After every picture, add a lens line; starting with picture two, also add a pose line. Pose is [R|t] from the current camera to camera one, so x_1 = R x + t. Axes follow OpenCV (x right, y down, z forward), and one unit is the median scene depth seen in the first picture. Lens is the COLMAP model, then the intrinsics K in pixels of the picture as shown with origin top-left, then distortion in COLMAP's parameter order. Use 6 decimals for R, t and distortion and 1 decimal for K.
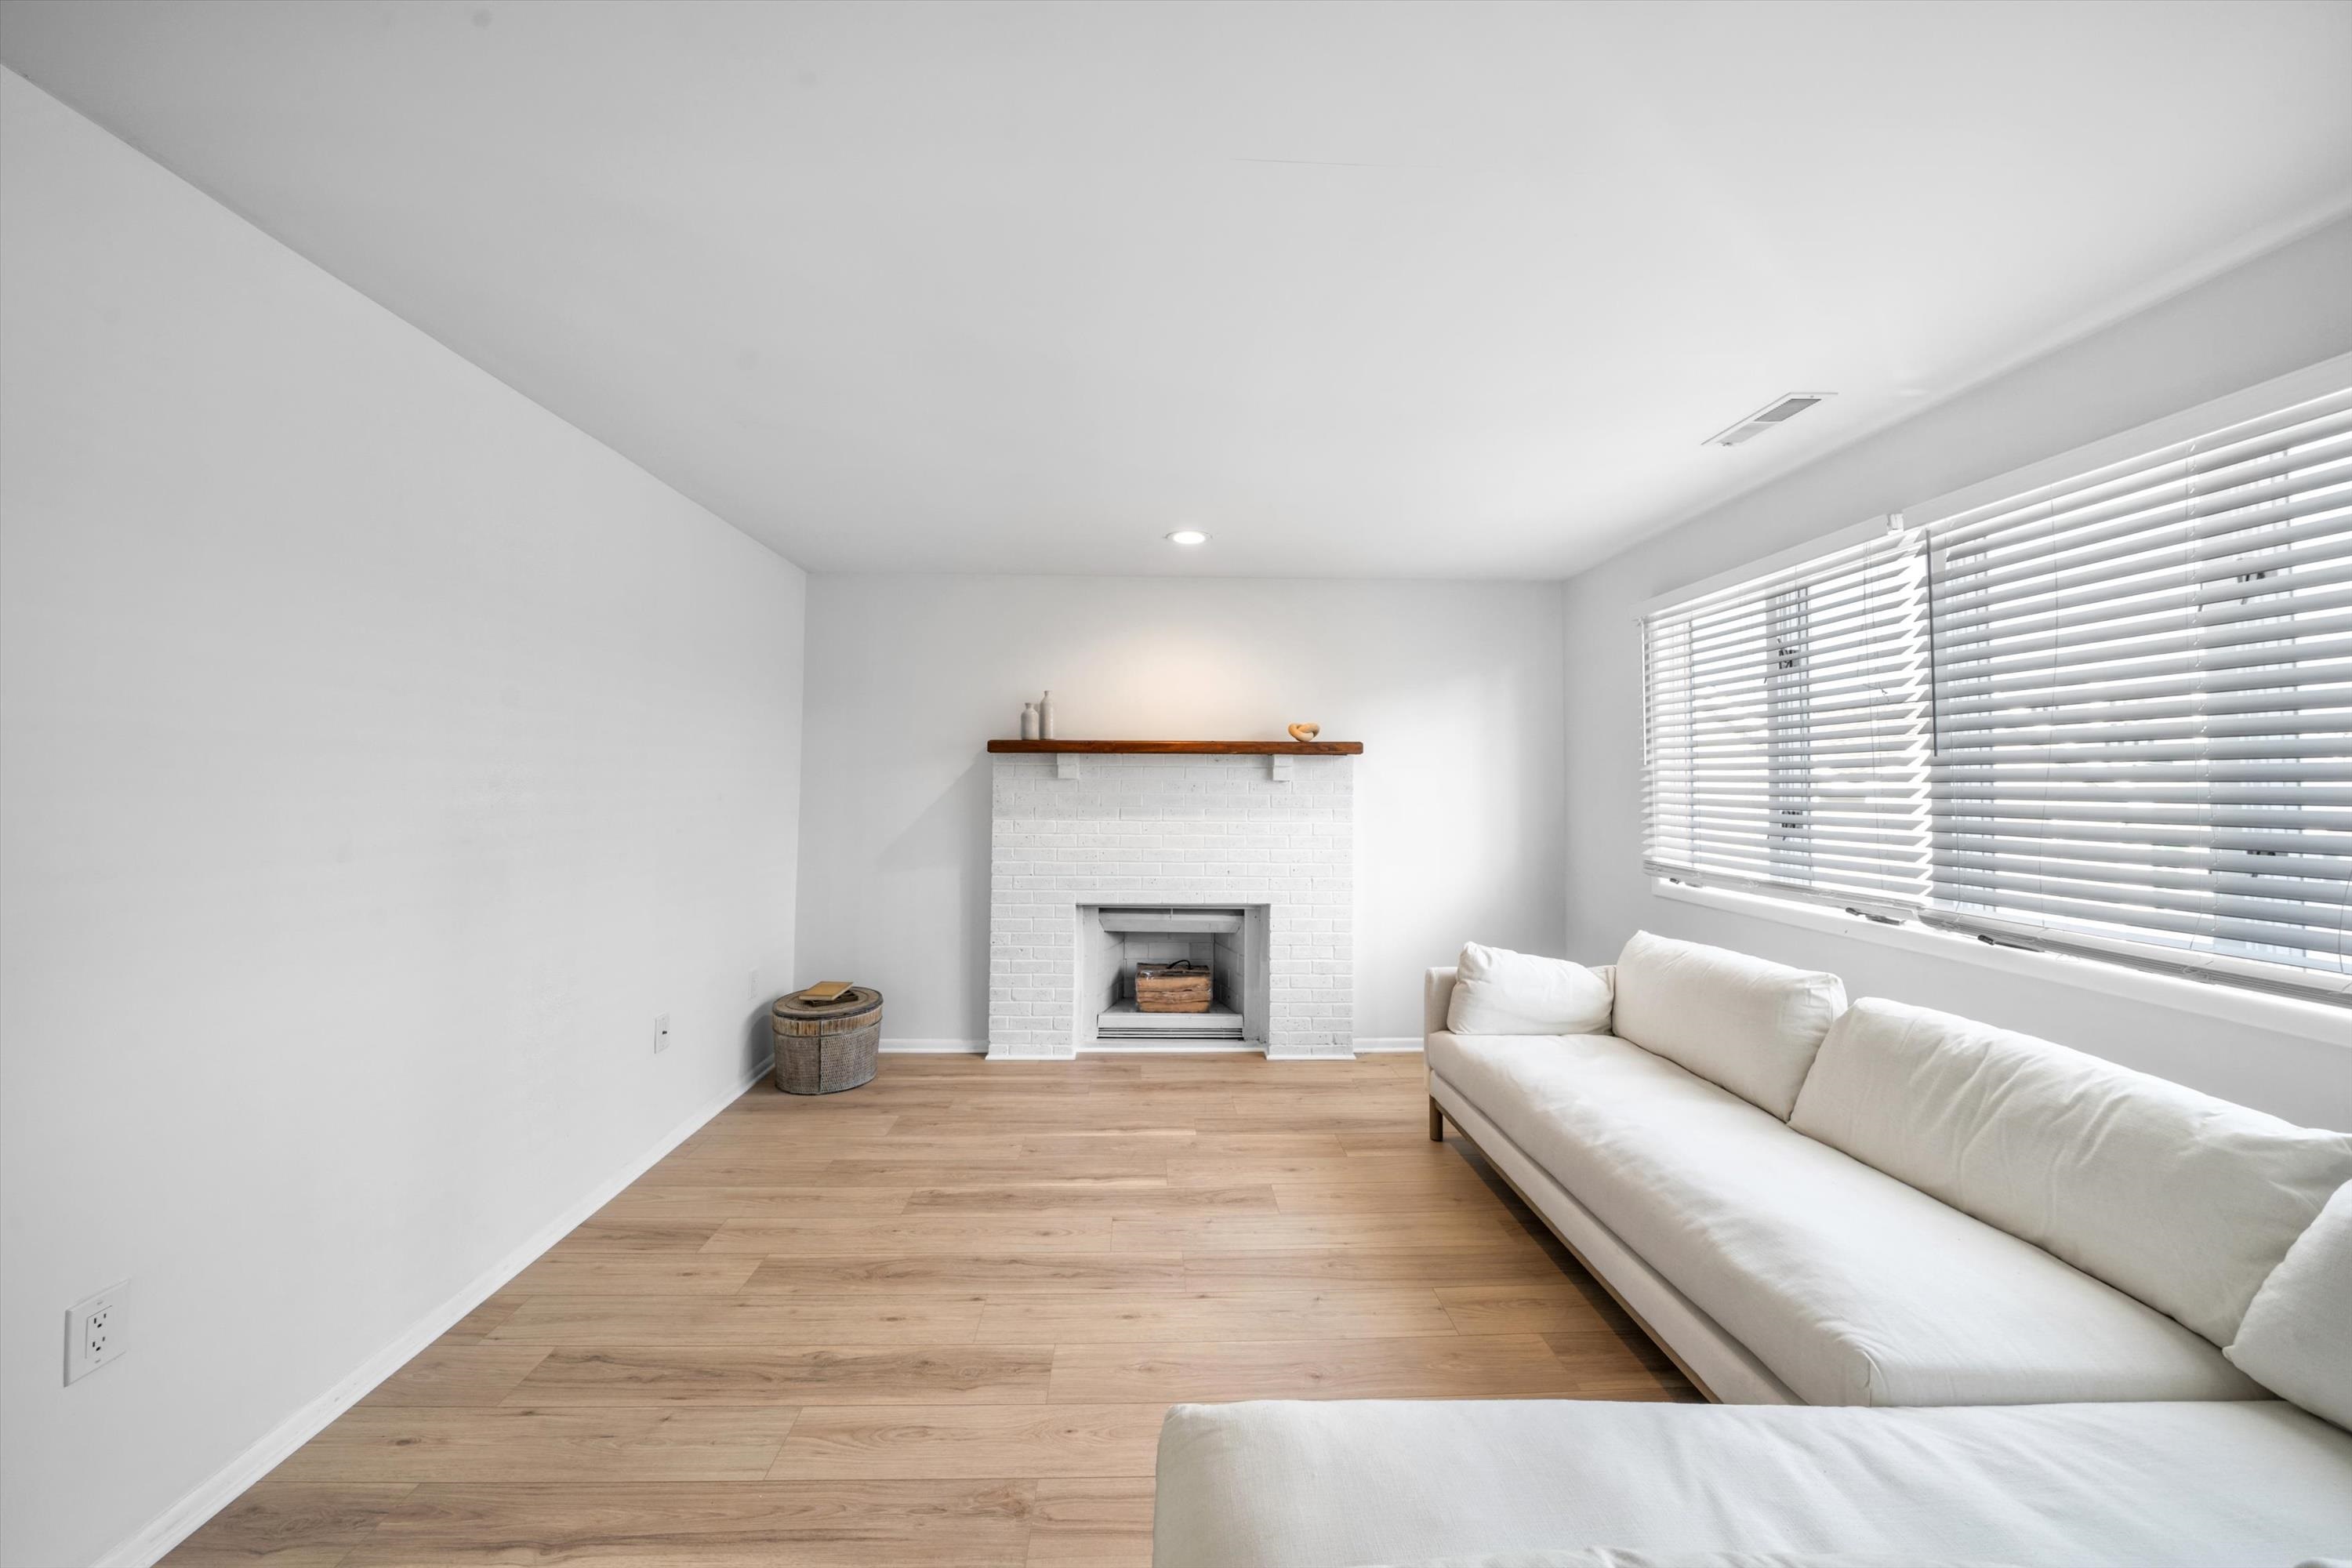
lens RADIAL K [[824.2, 0, 1151.2], [0, 824.2, 750.2], [0, 0, 1]] dist [-0.000511, -0.000298]
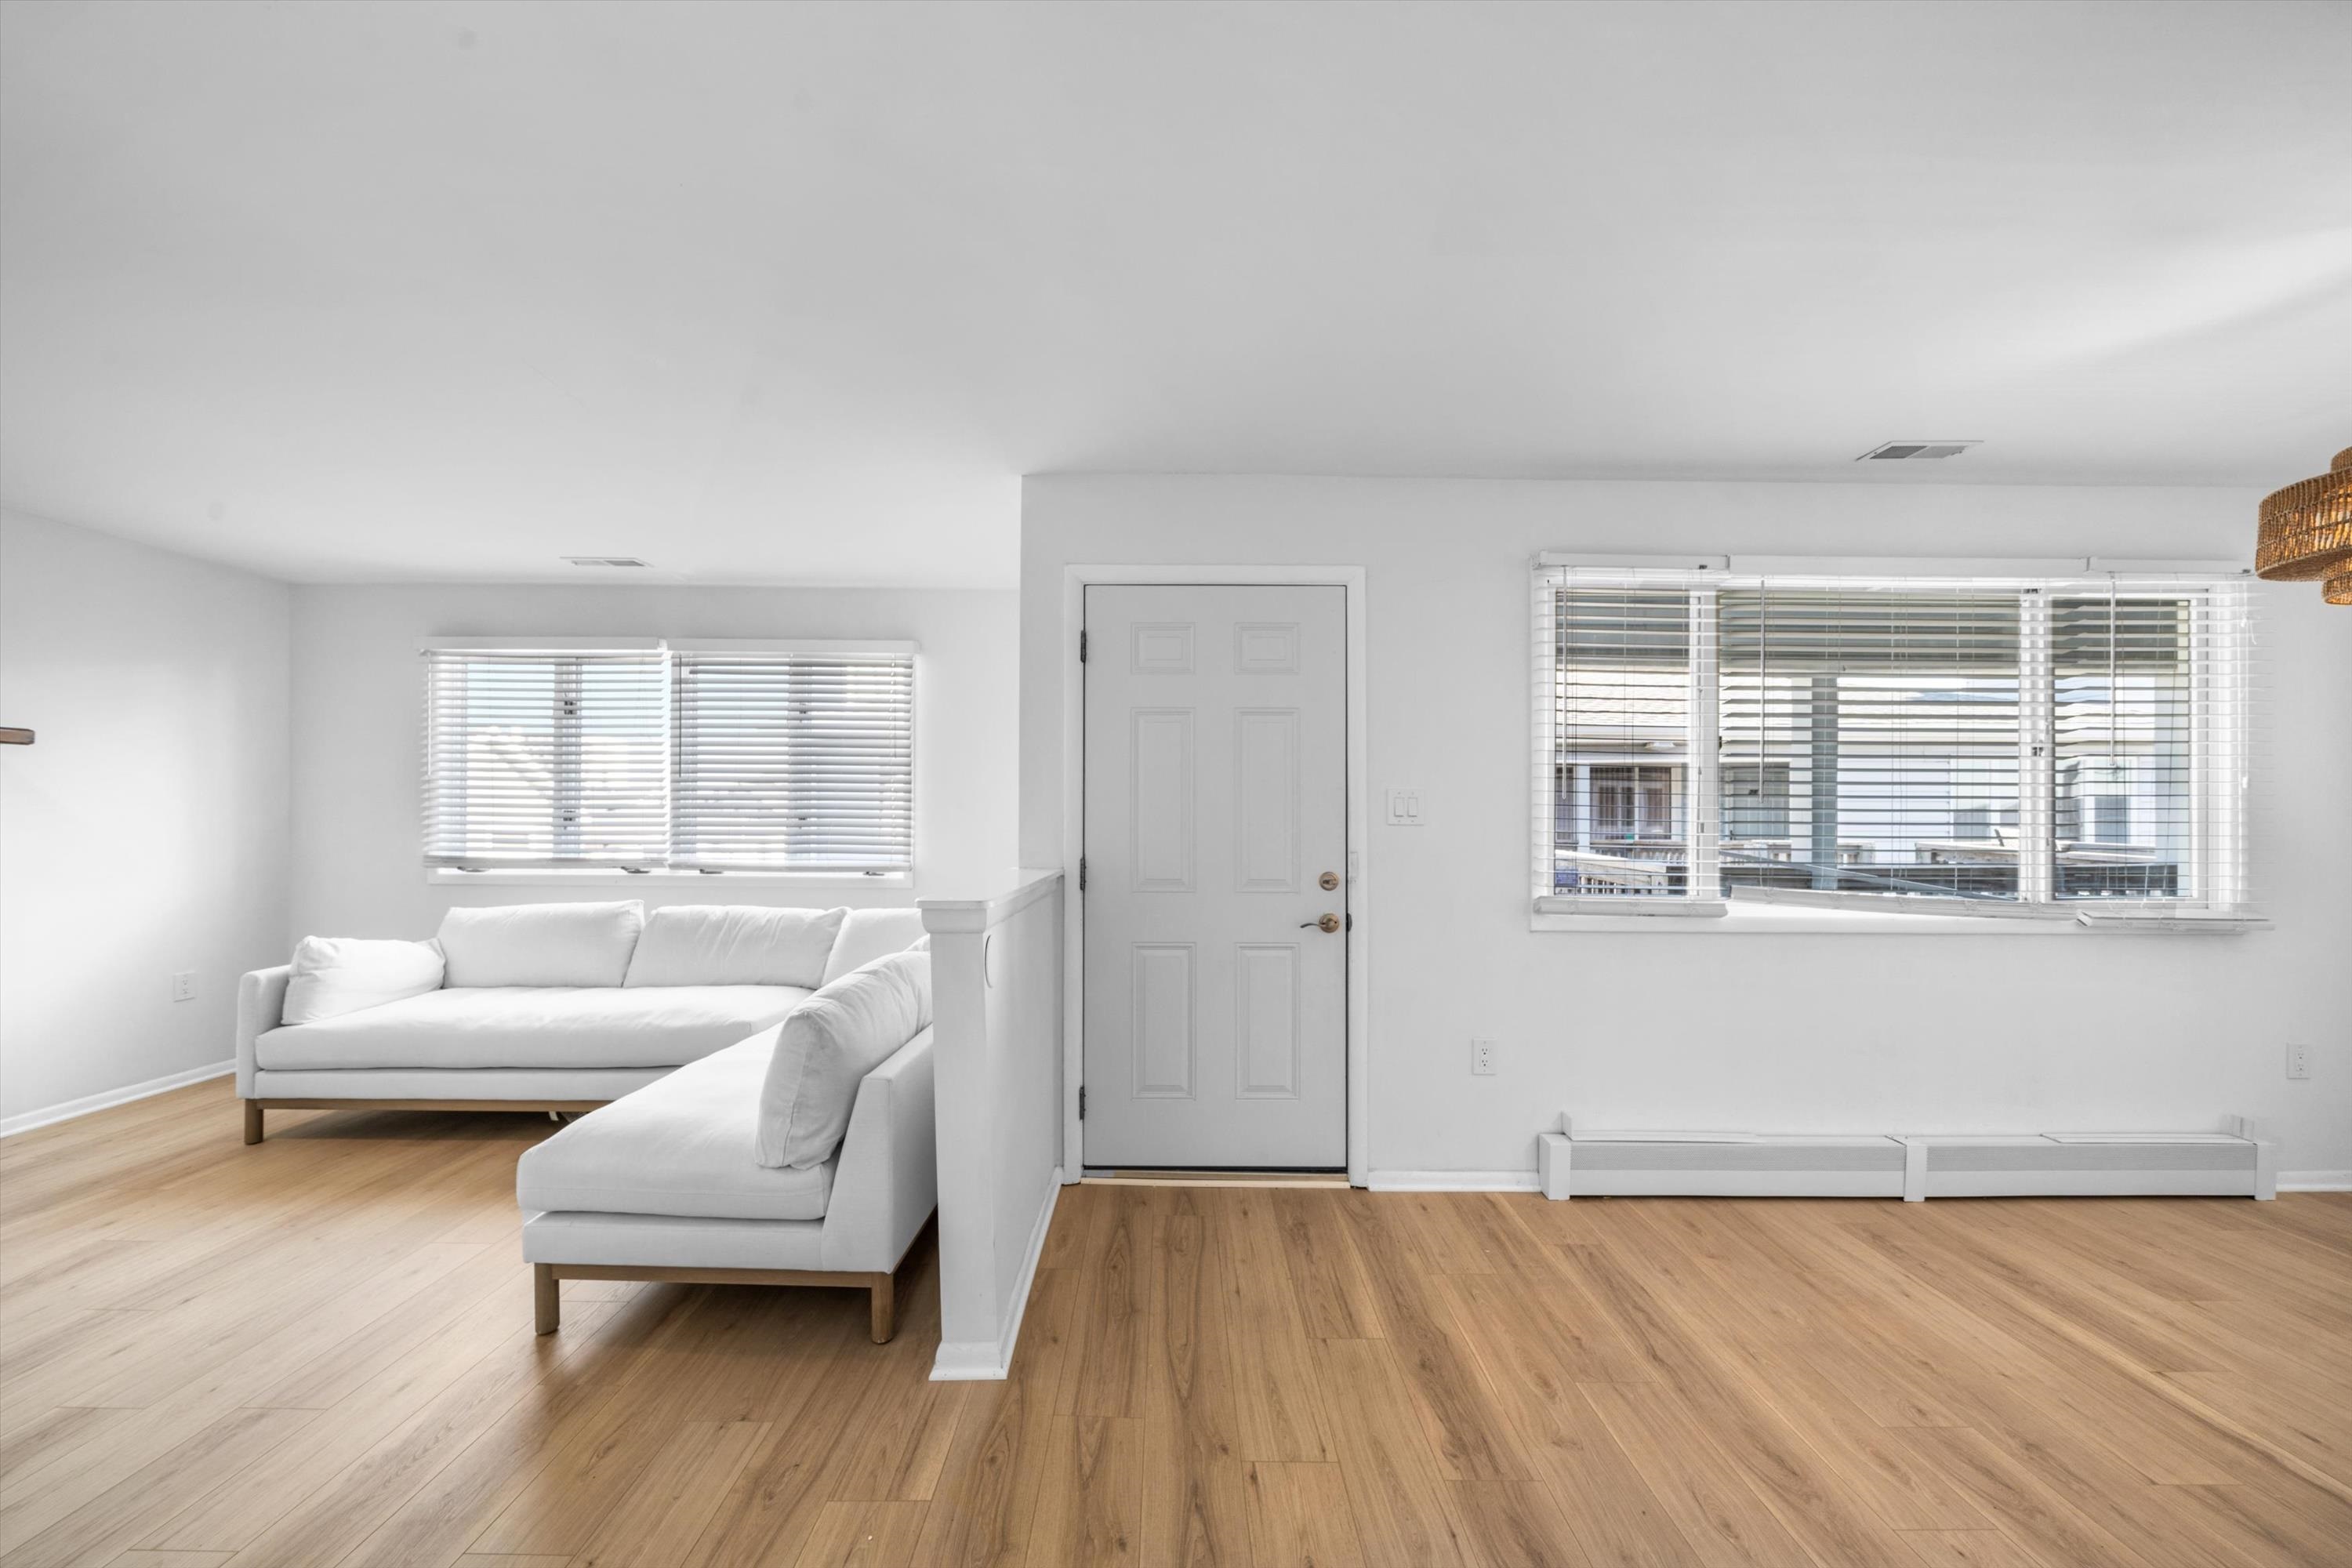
lens RADIAL K [[800.3, 0, 1171.7], [0, 800.3, 818.8], [0, 0, 1]] dist [-0.005680, -0.000239]
pose [[0.019472, -0.008563, 0.999774, -0.616434], [-0.044175, 0.998979, 0.009417, 0.024889], [-0.998834, -0.044349, 0.019074, -0.113528]]
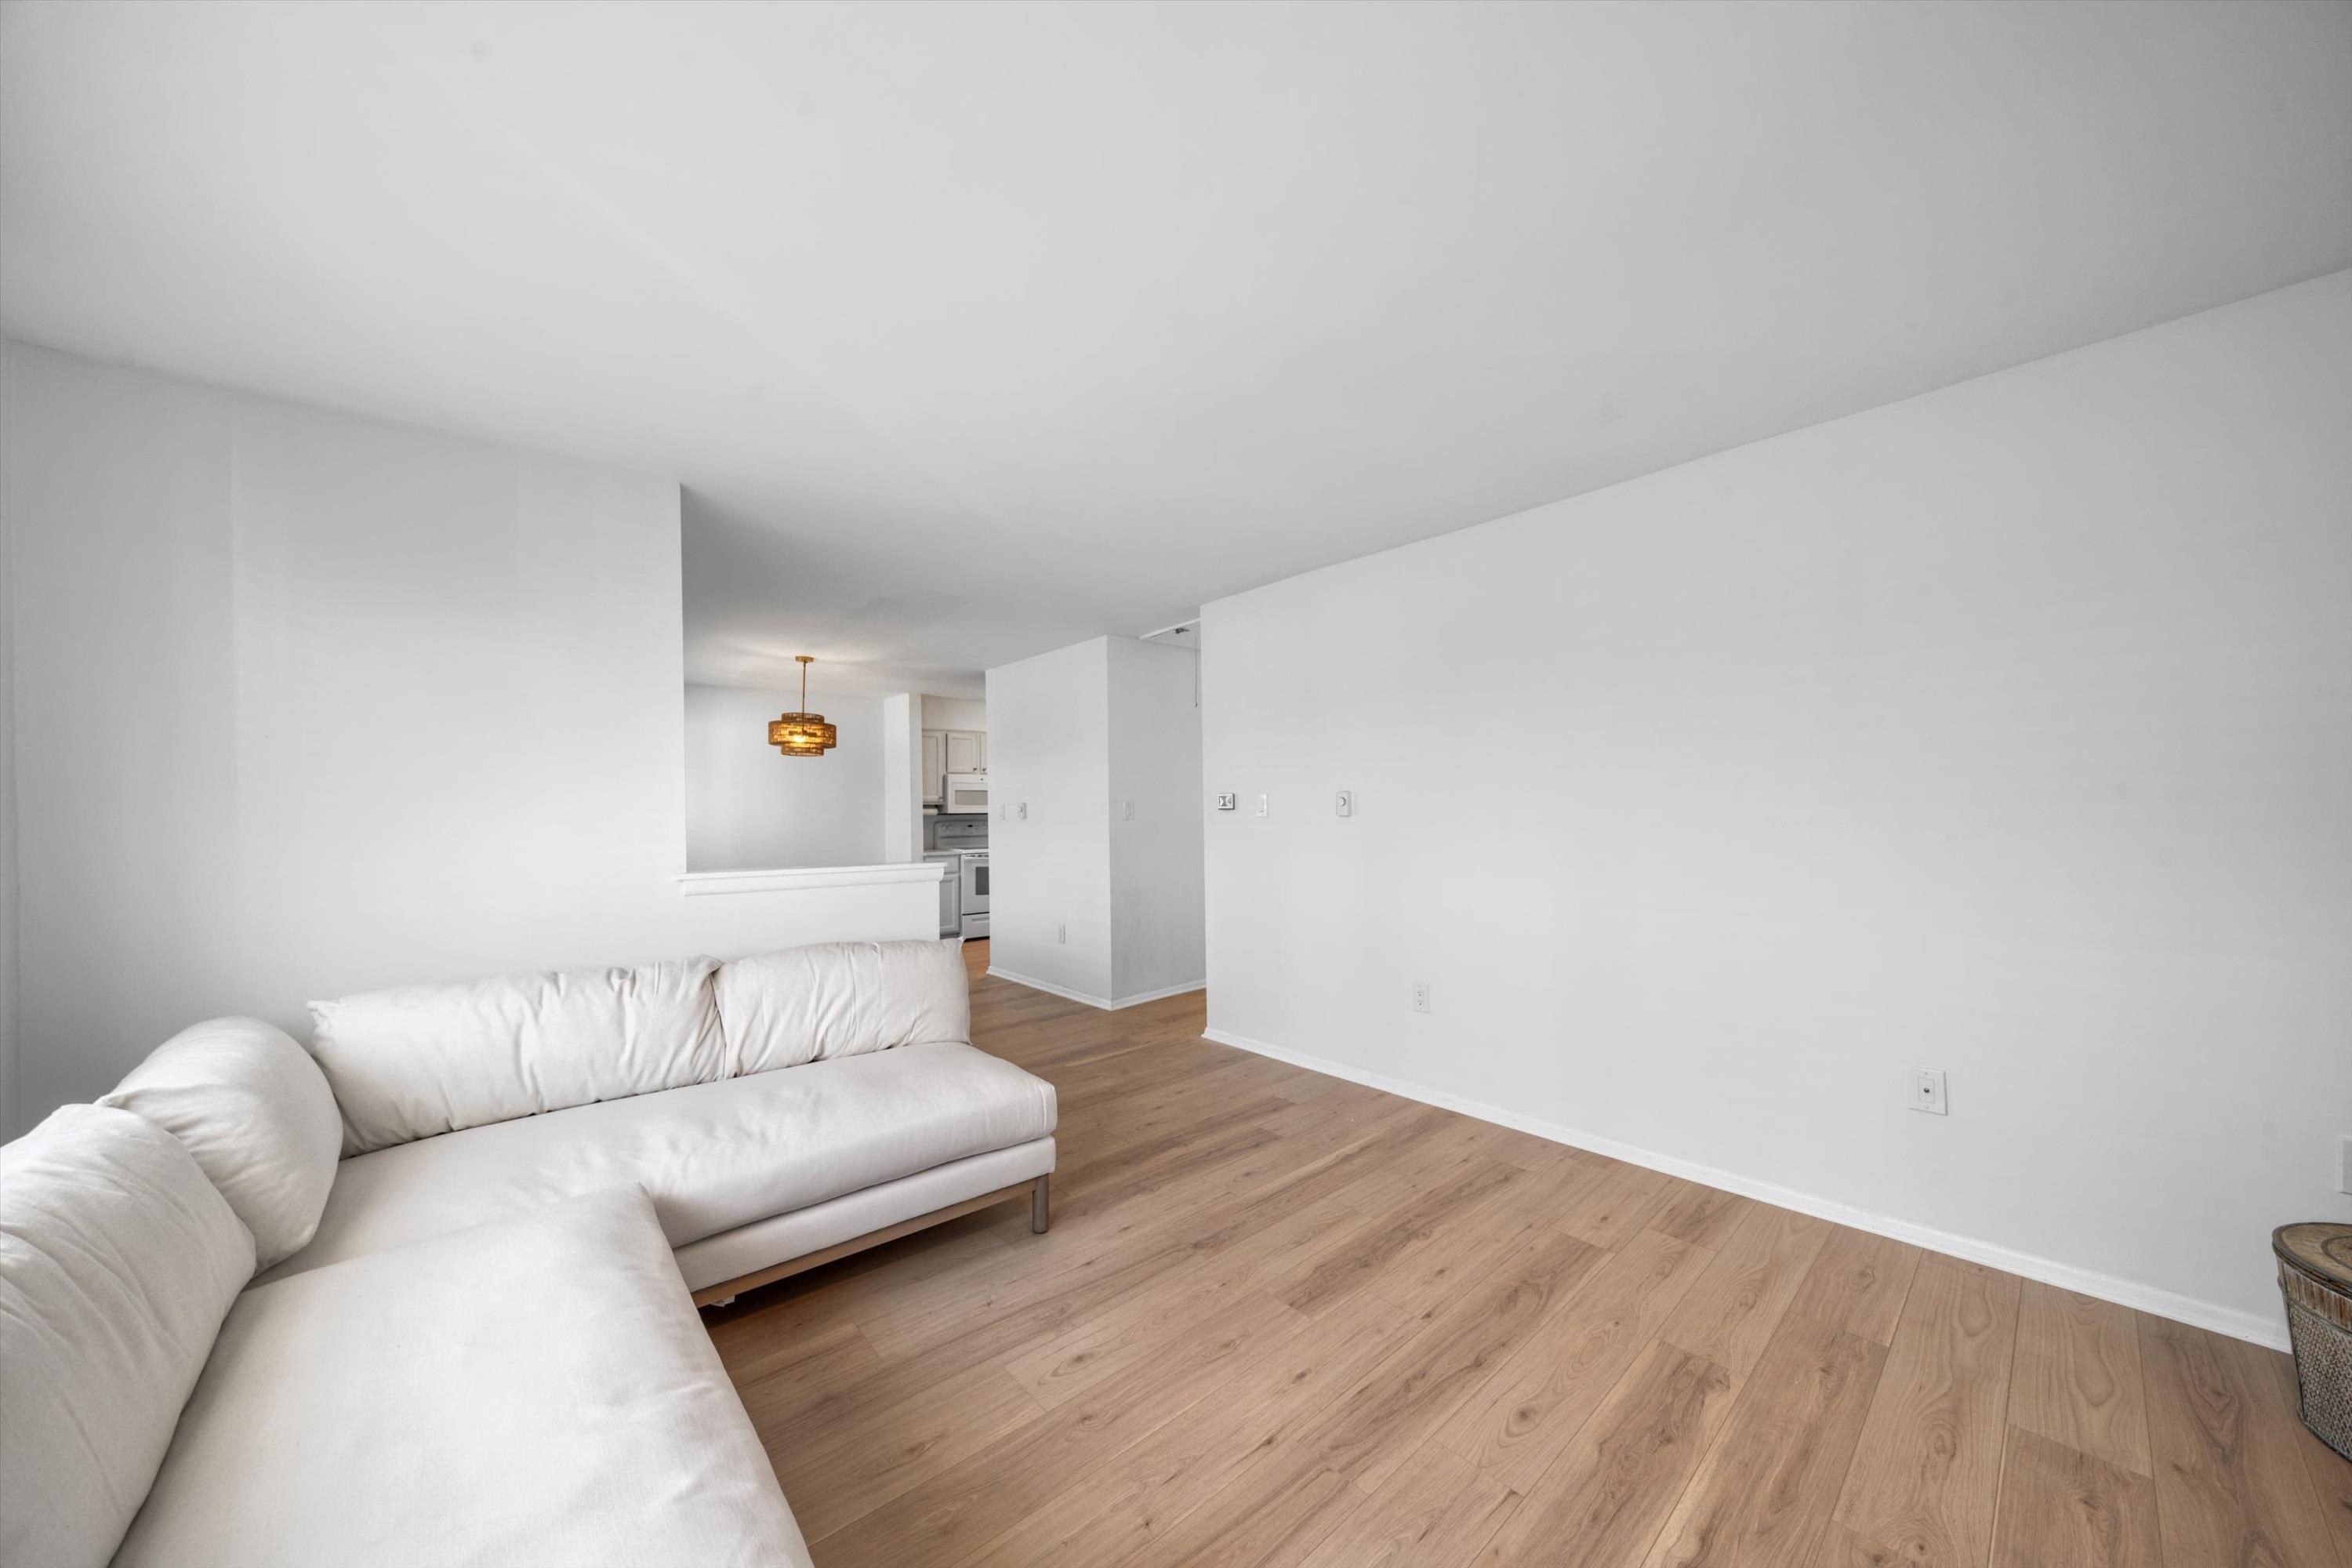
lens RADIAL K [[806.8, 0, 1171.6], [0, 806.8, 805.2], [0, 0, 1]] dist [-0.001478, -0.000060]
pose [[-0.764256, 0.001167, -0.644912, 0.446596], [0.033483, 0.998721, -0.037872, 0.074327], [0.644043, -0.050537, -0.763318, 1.126369]]
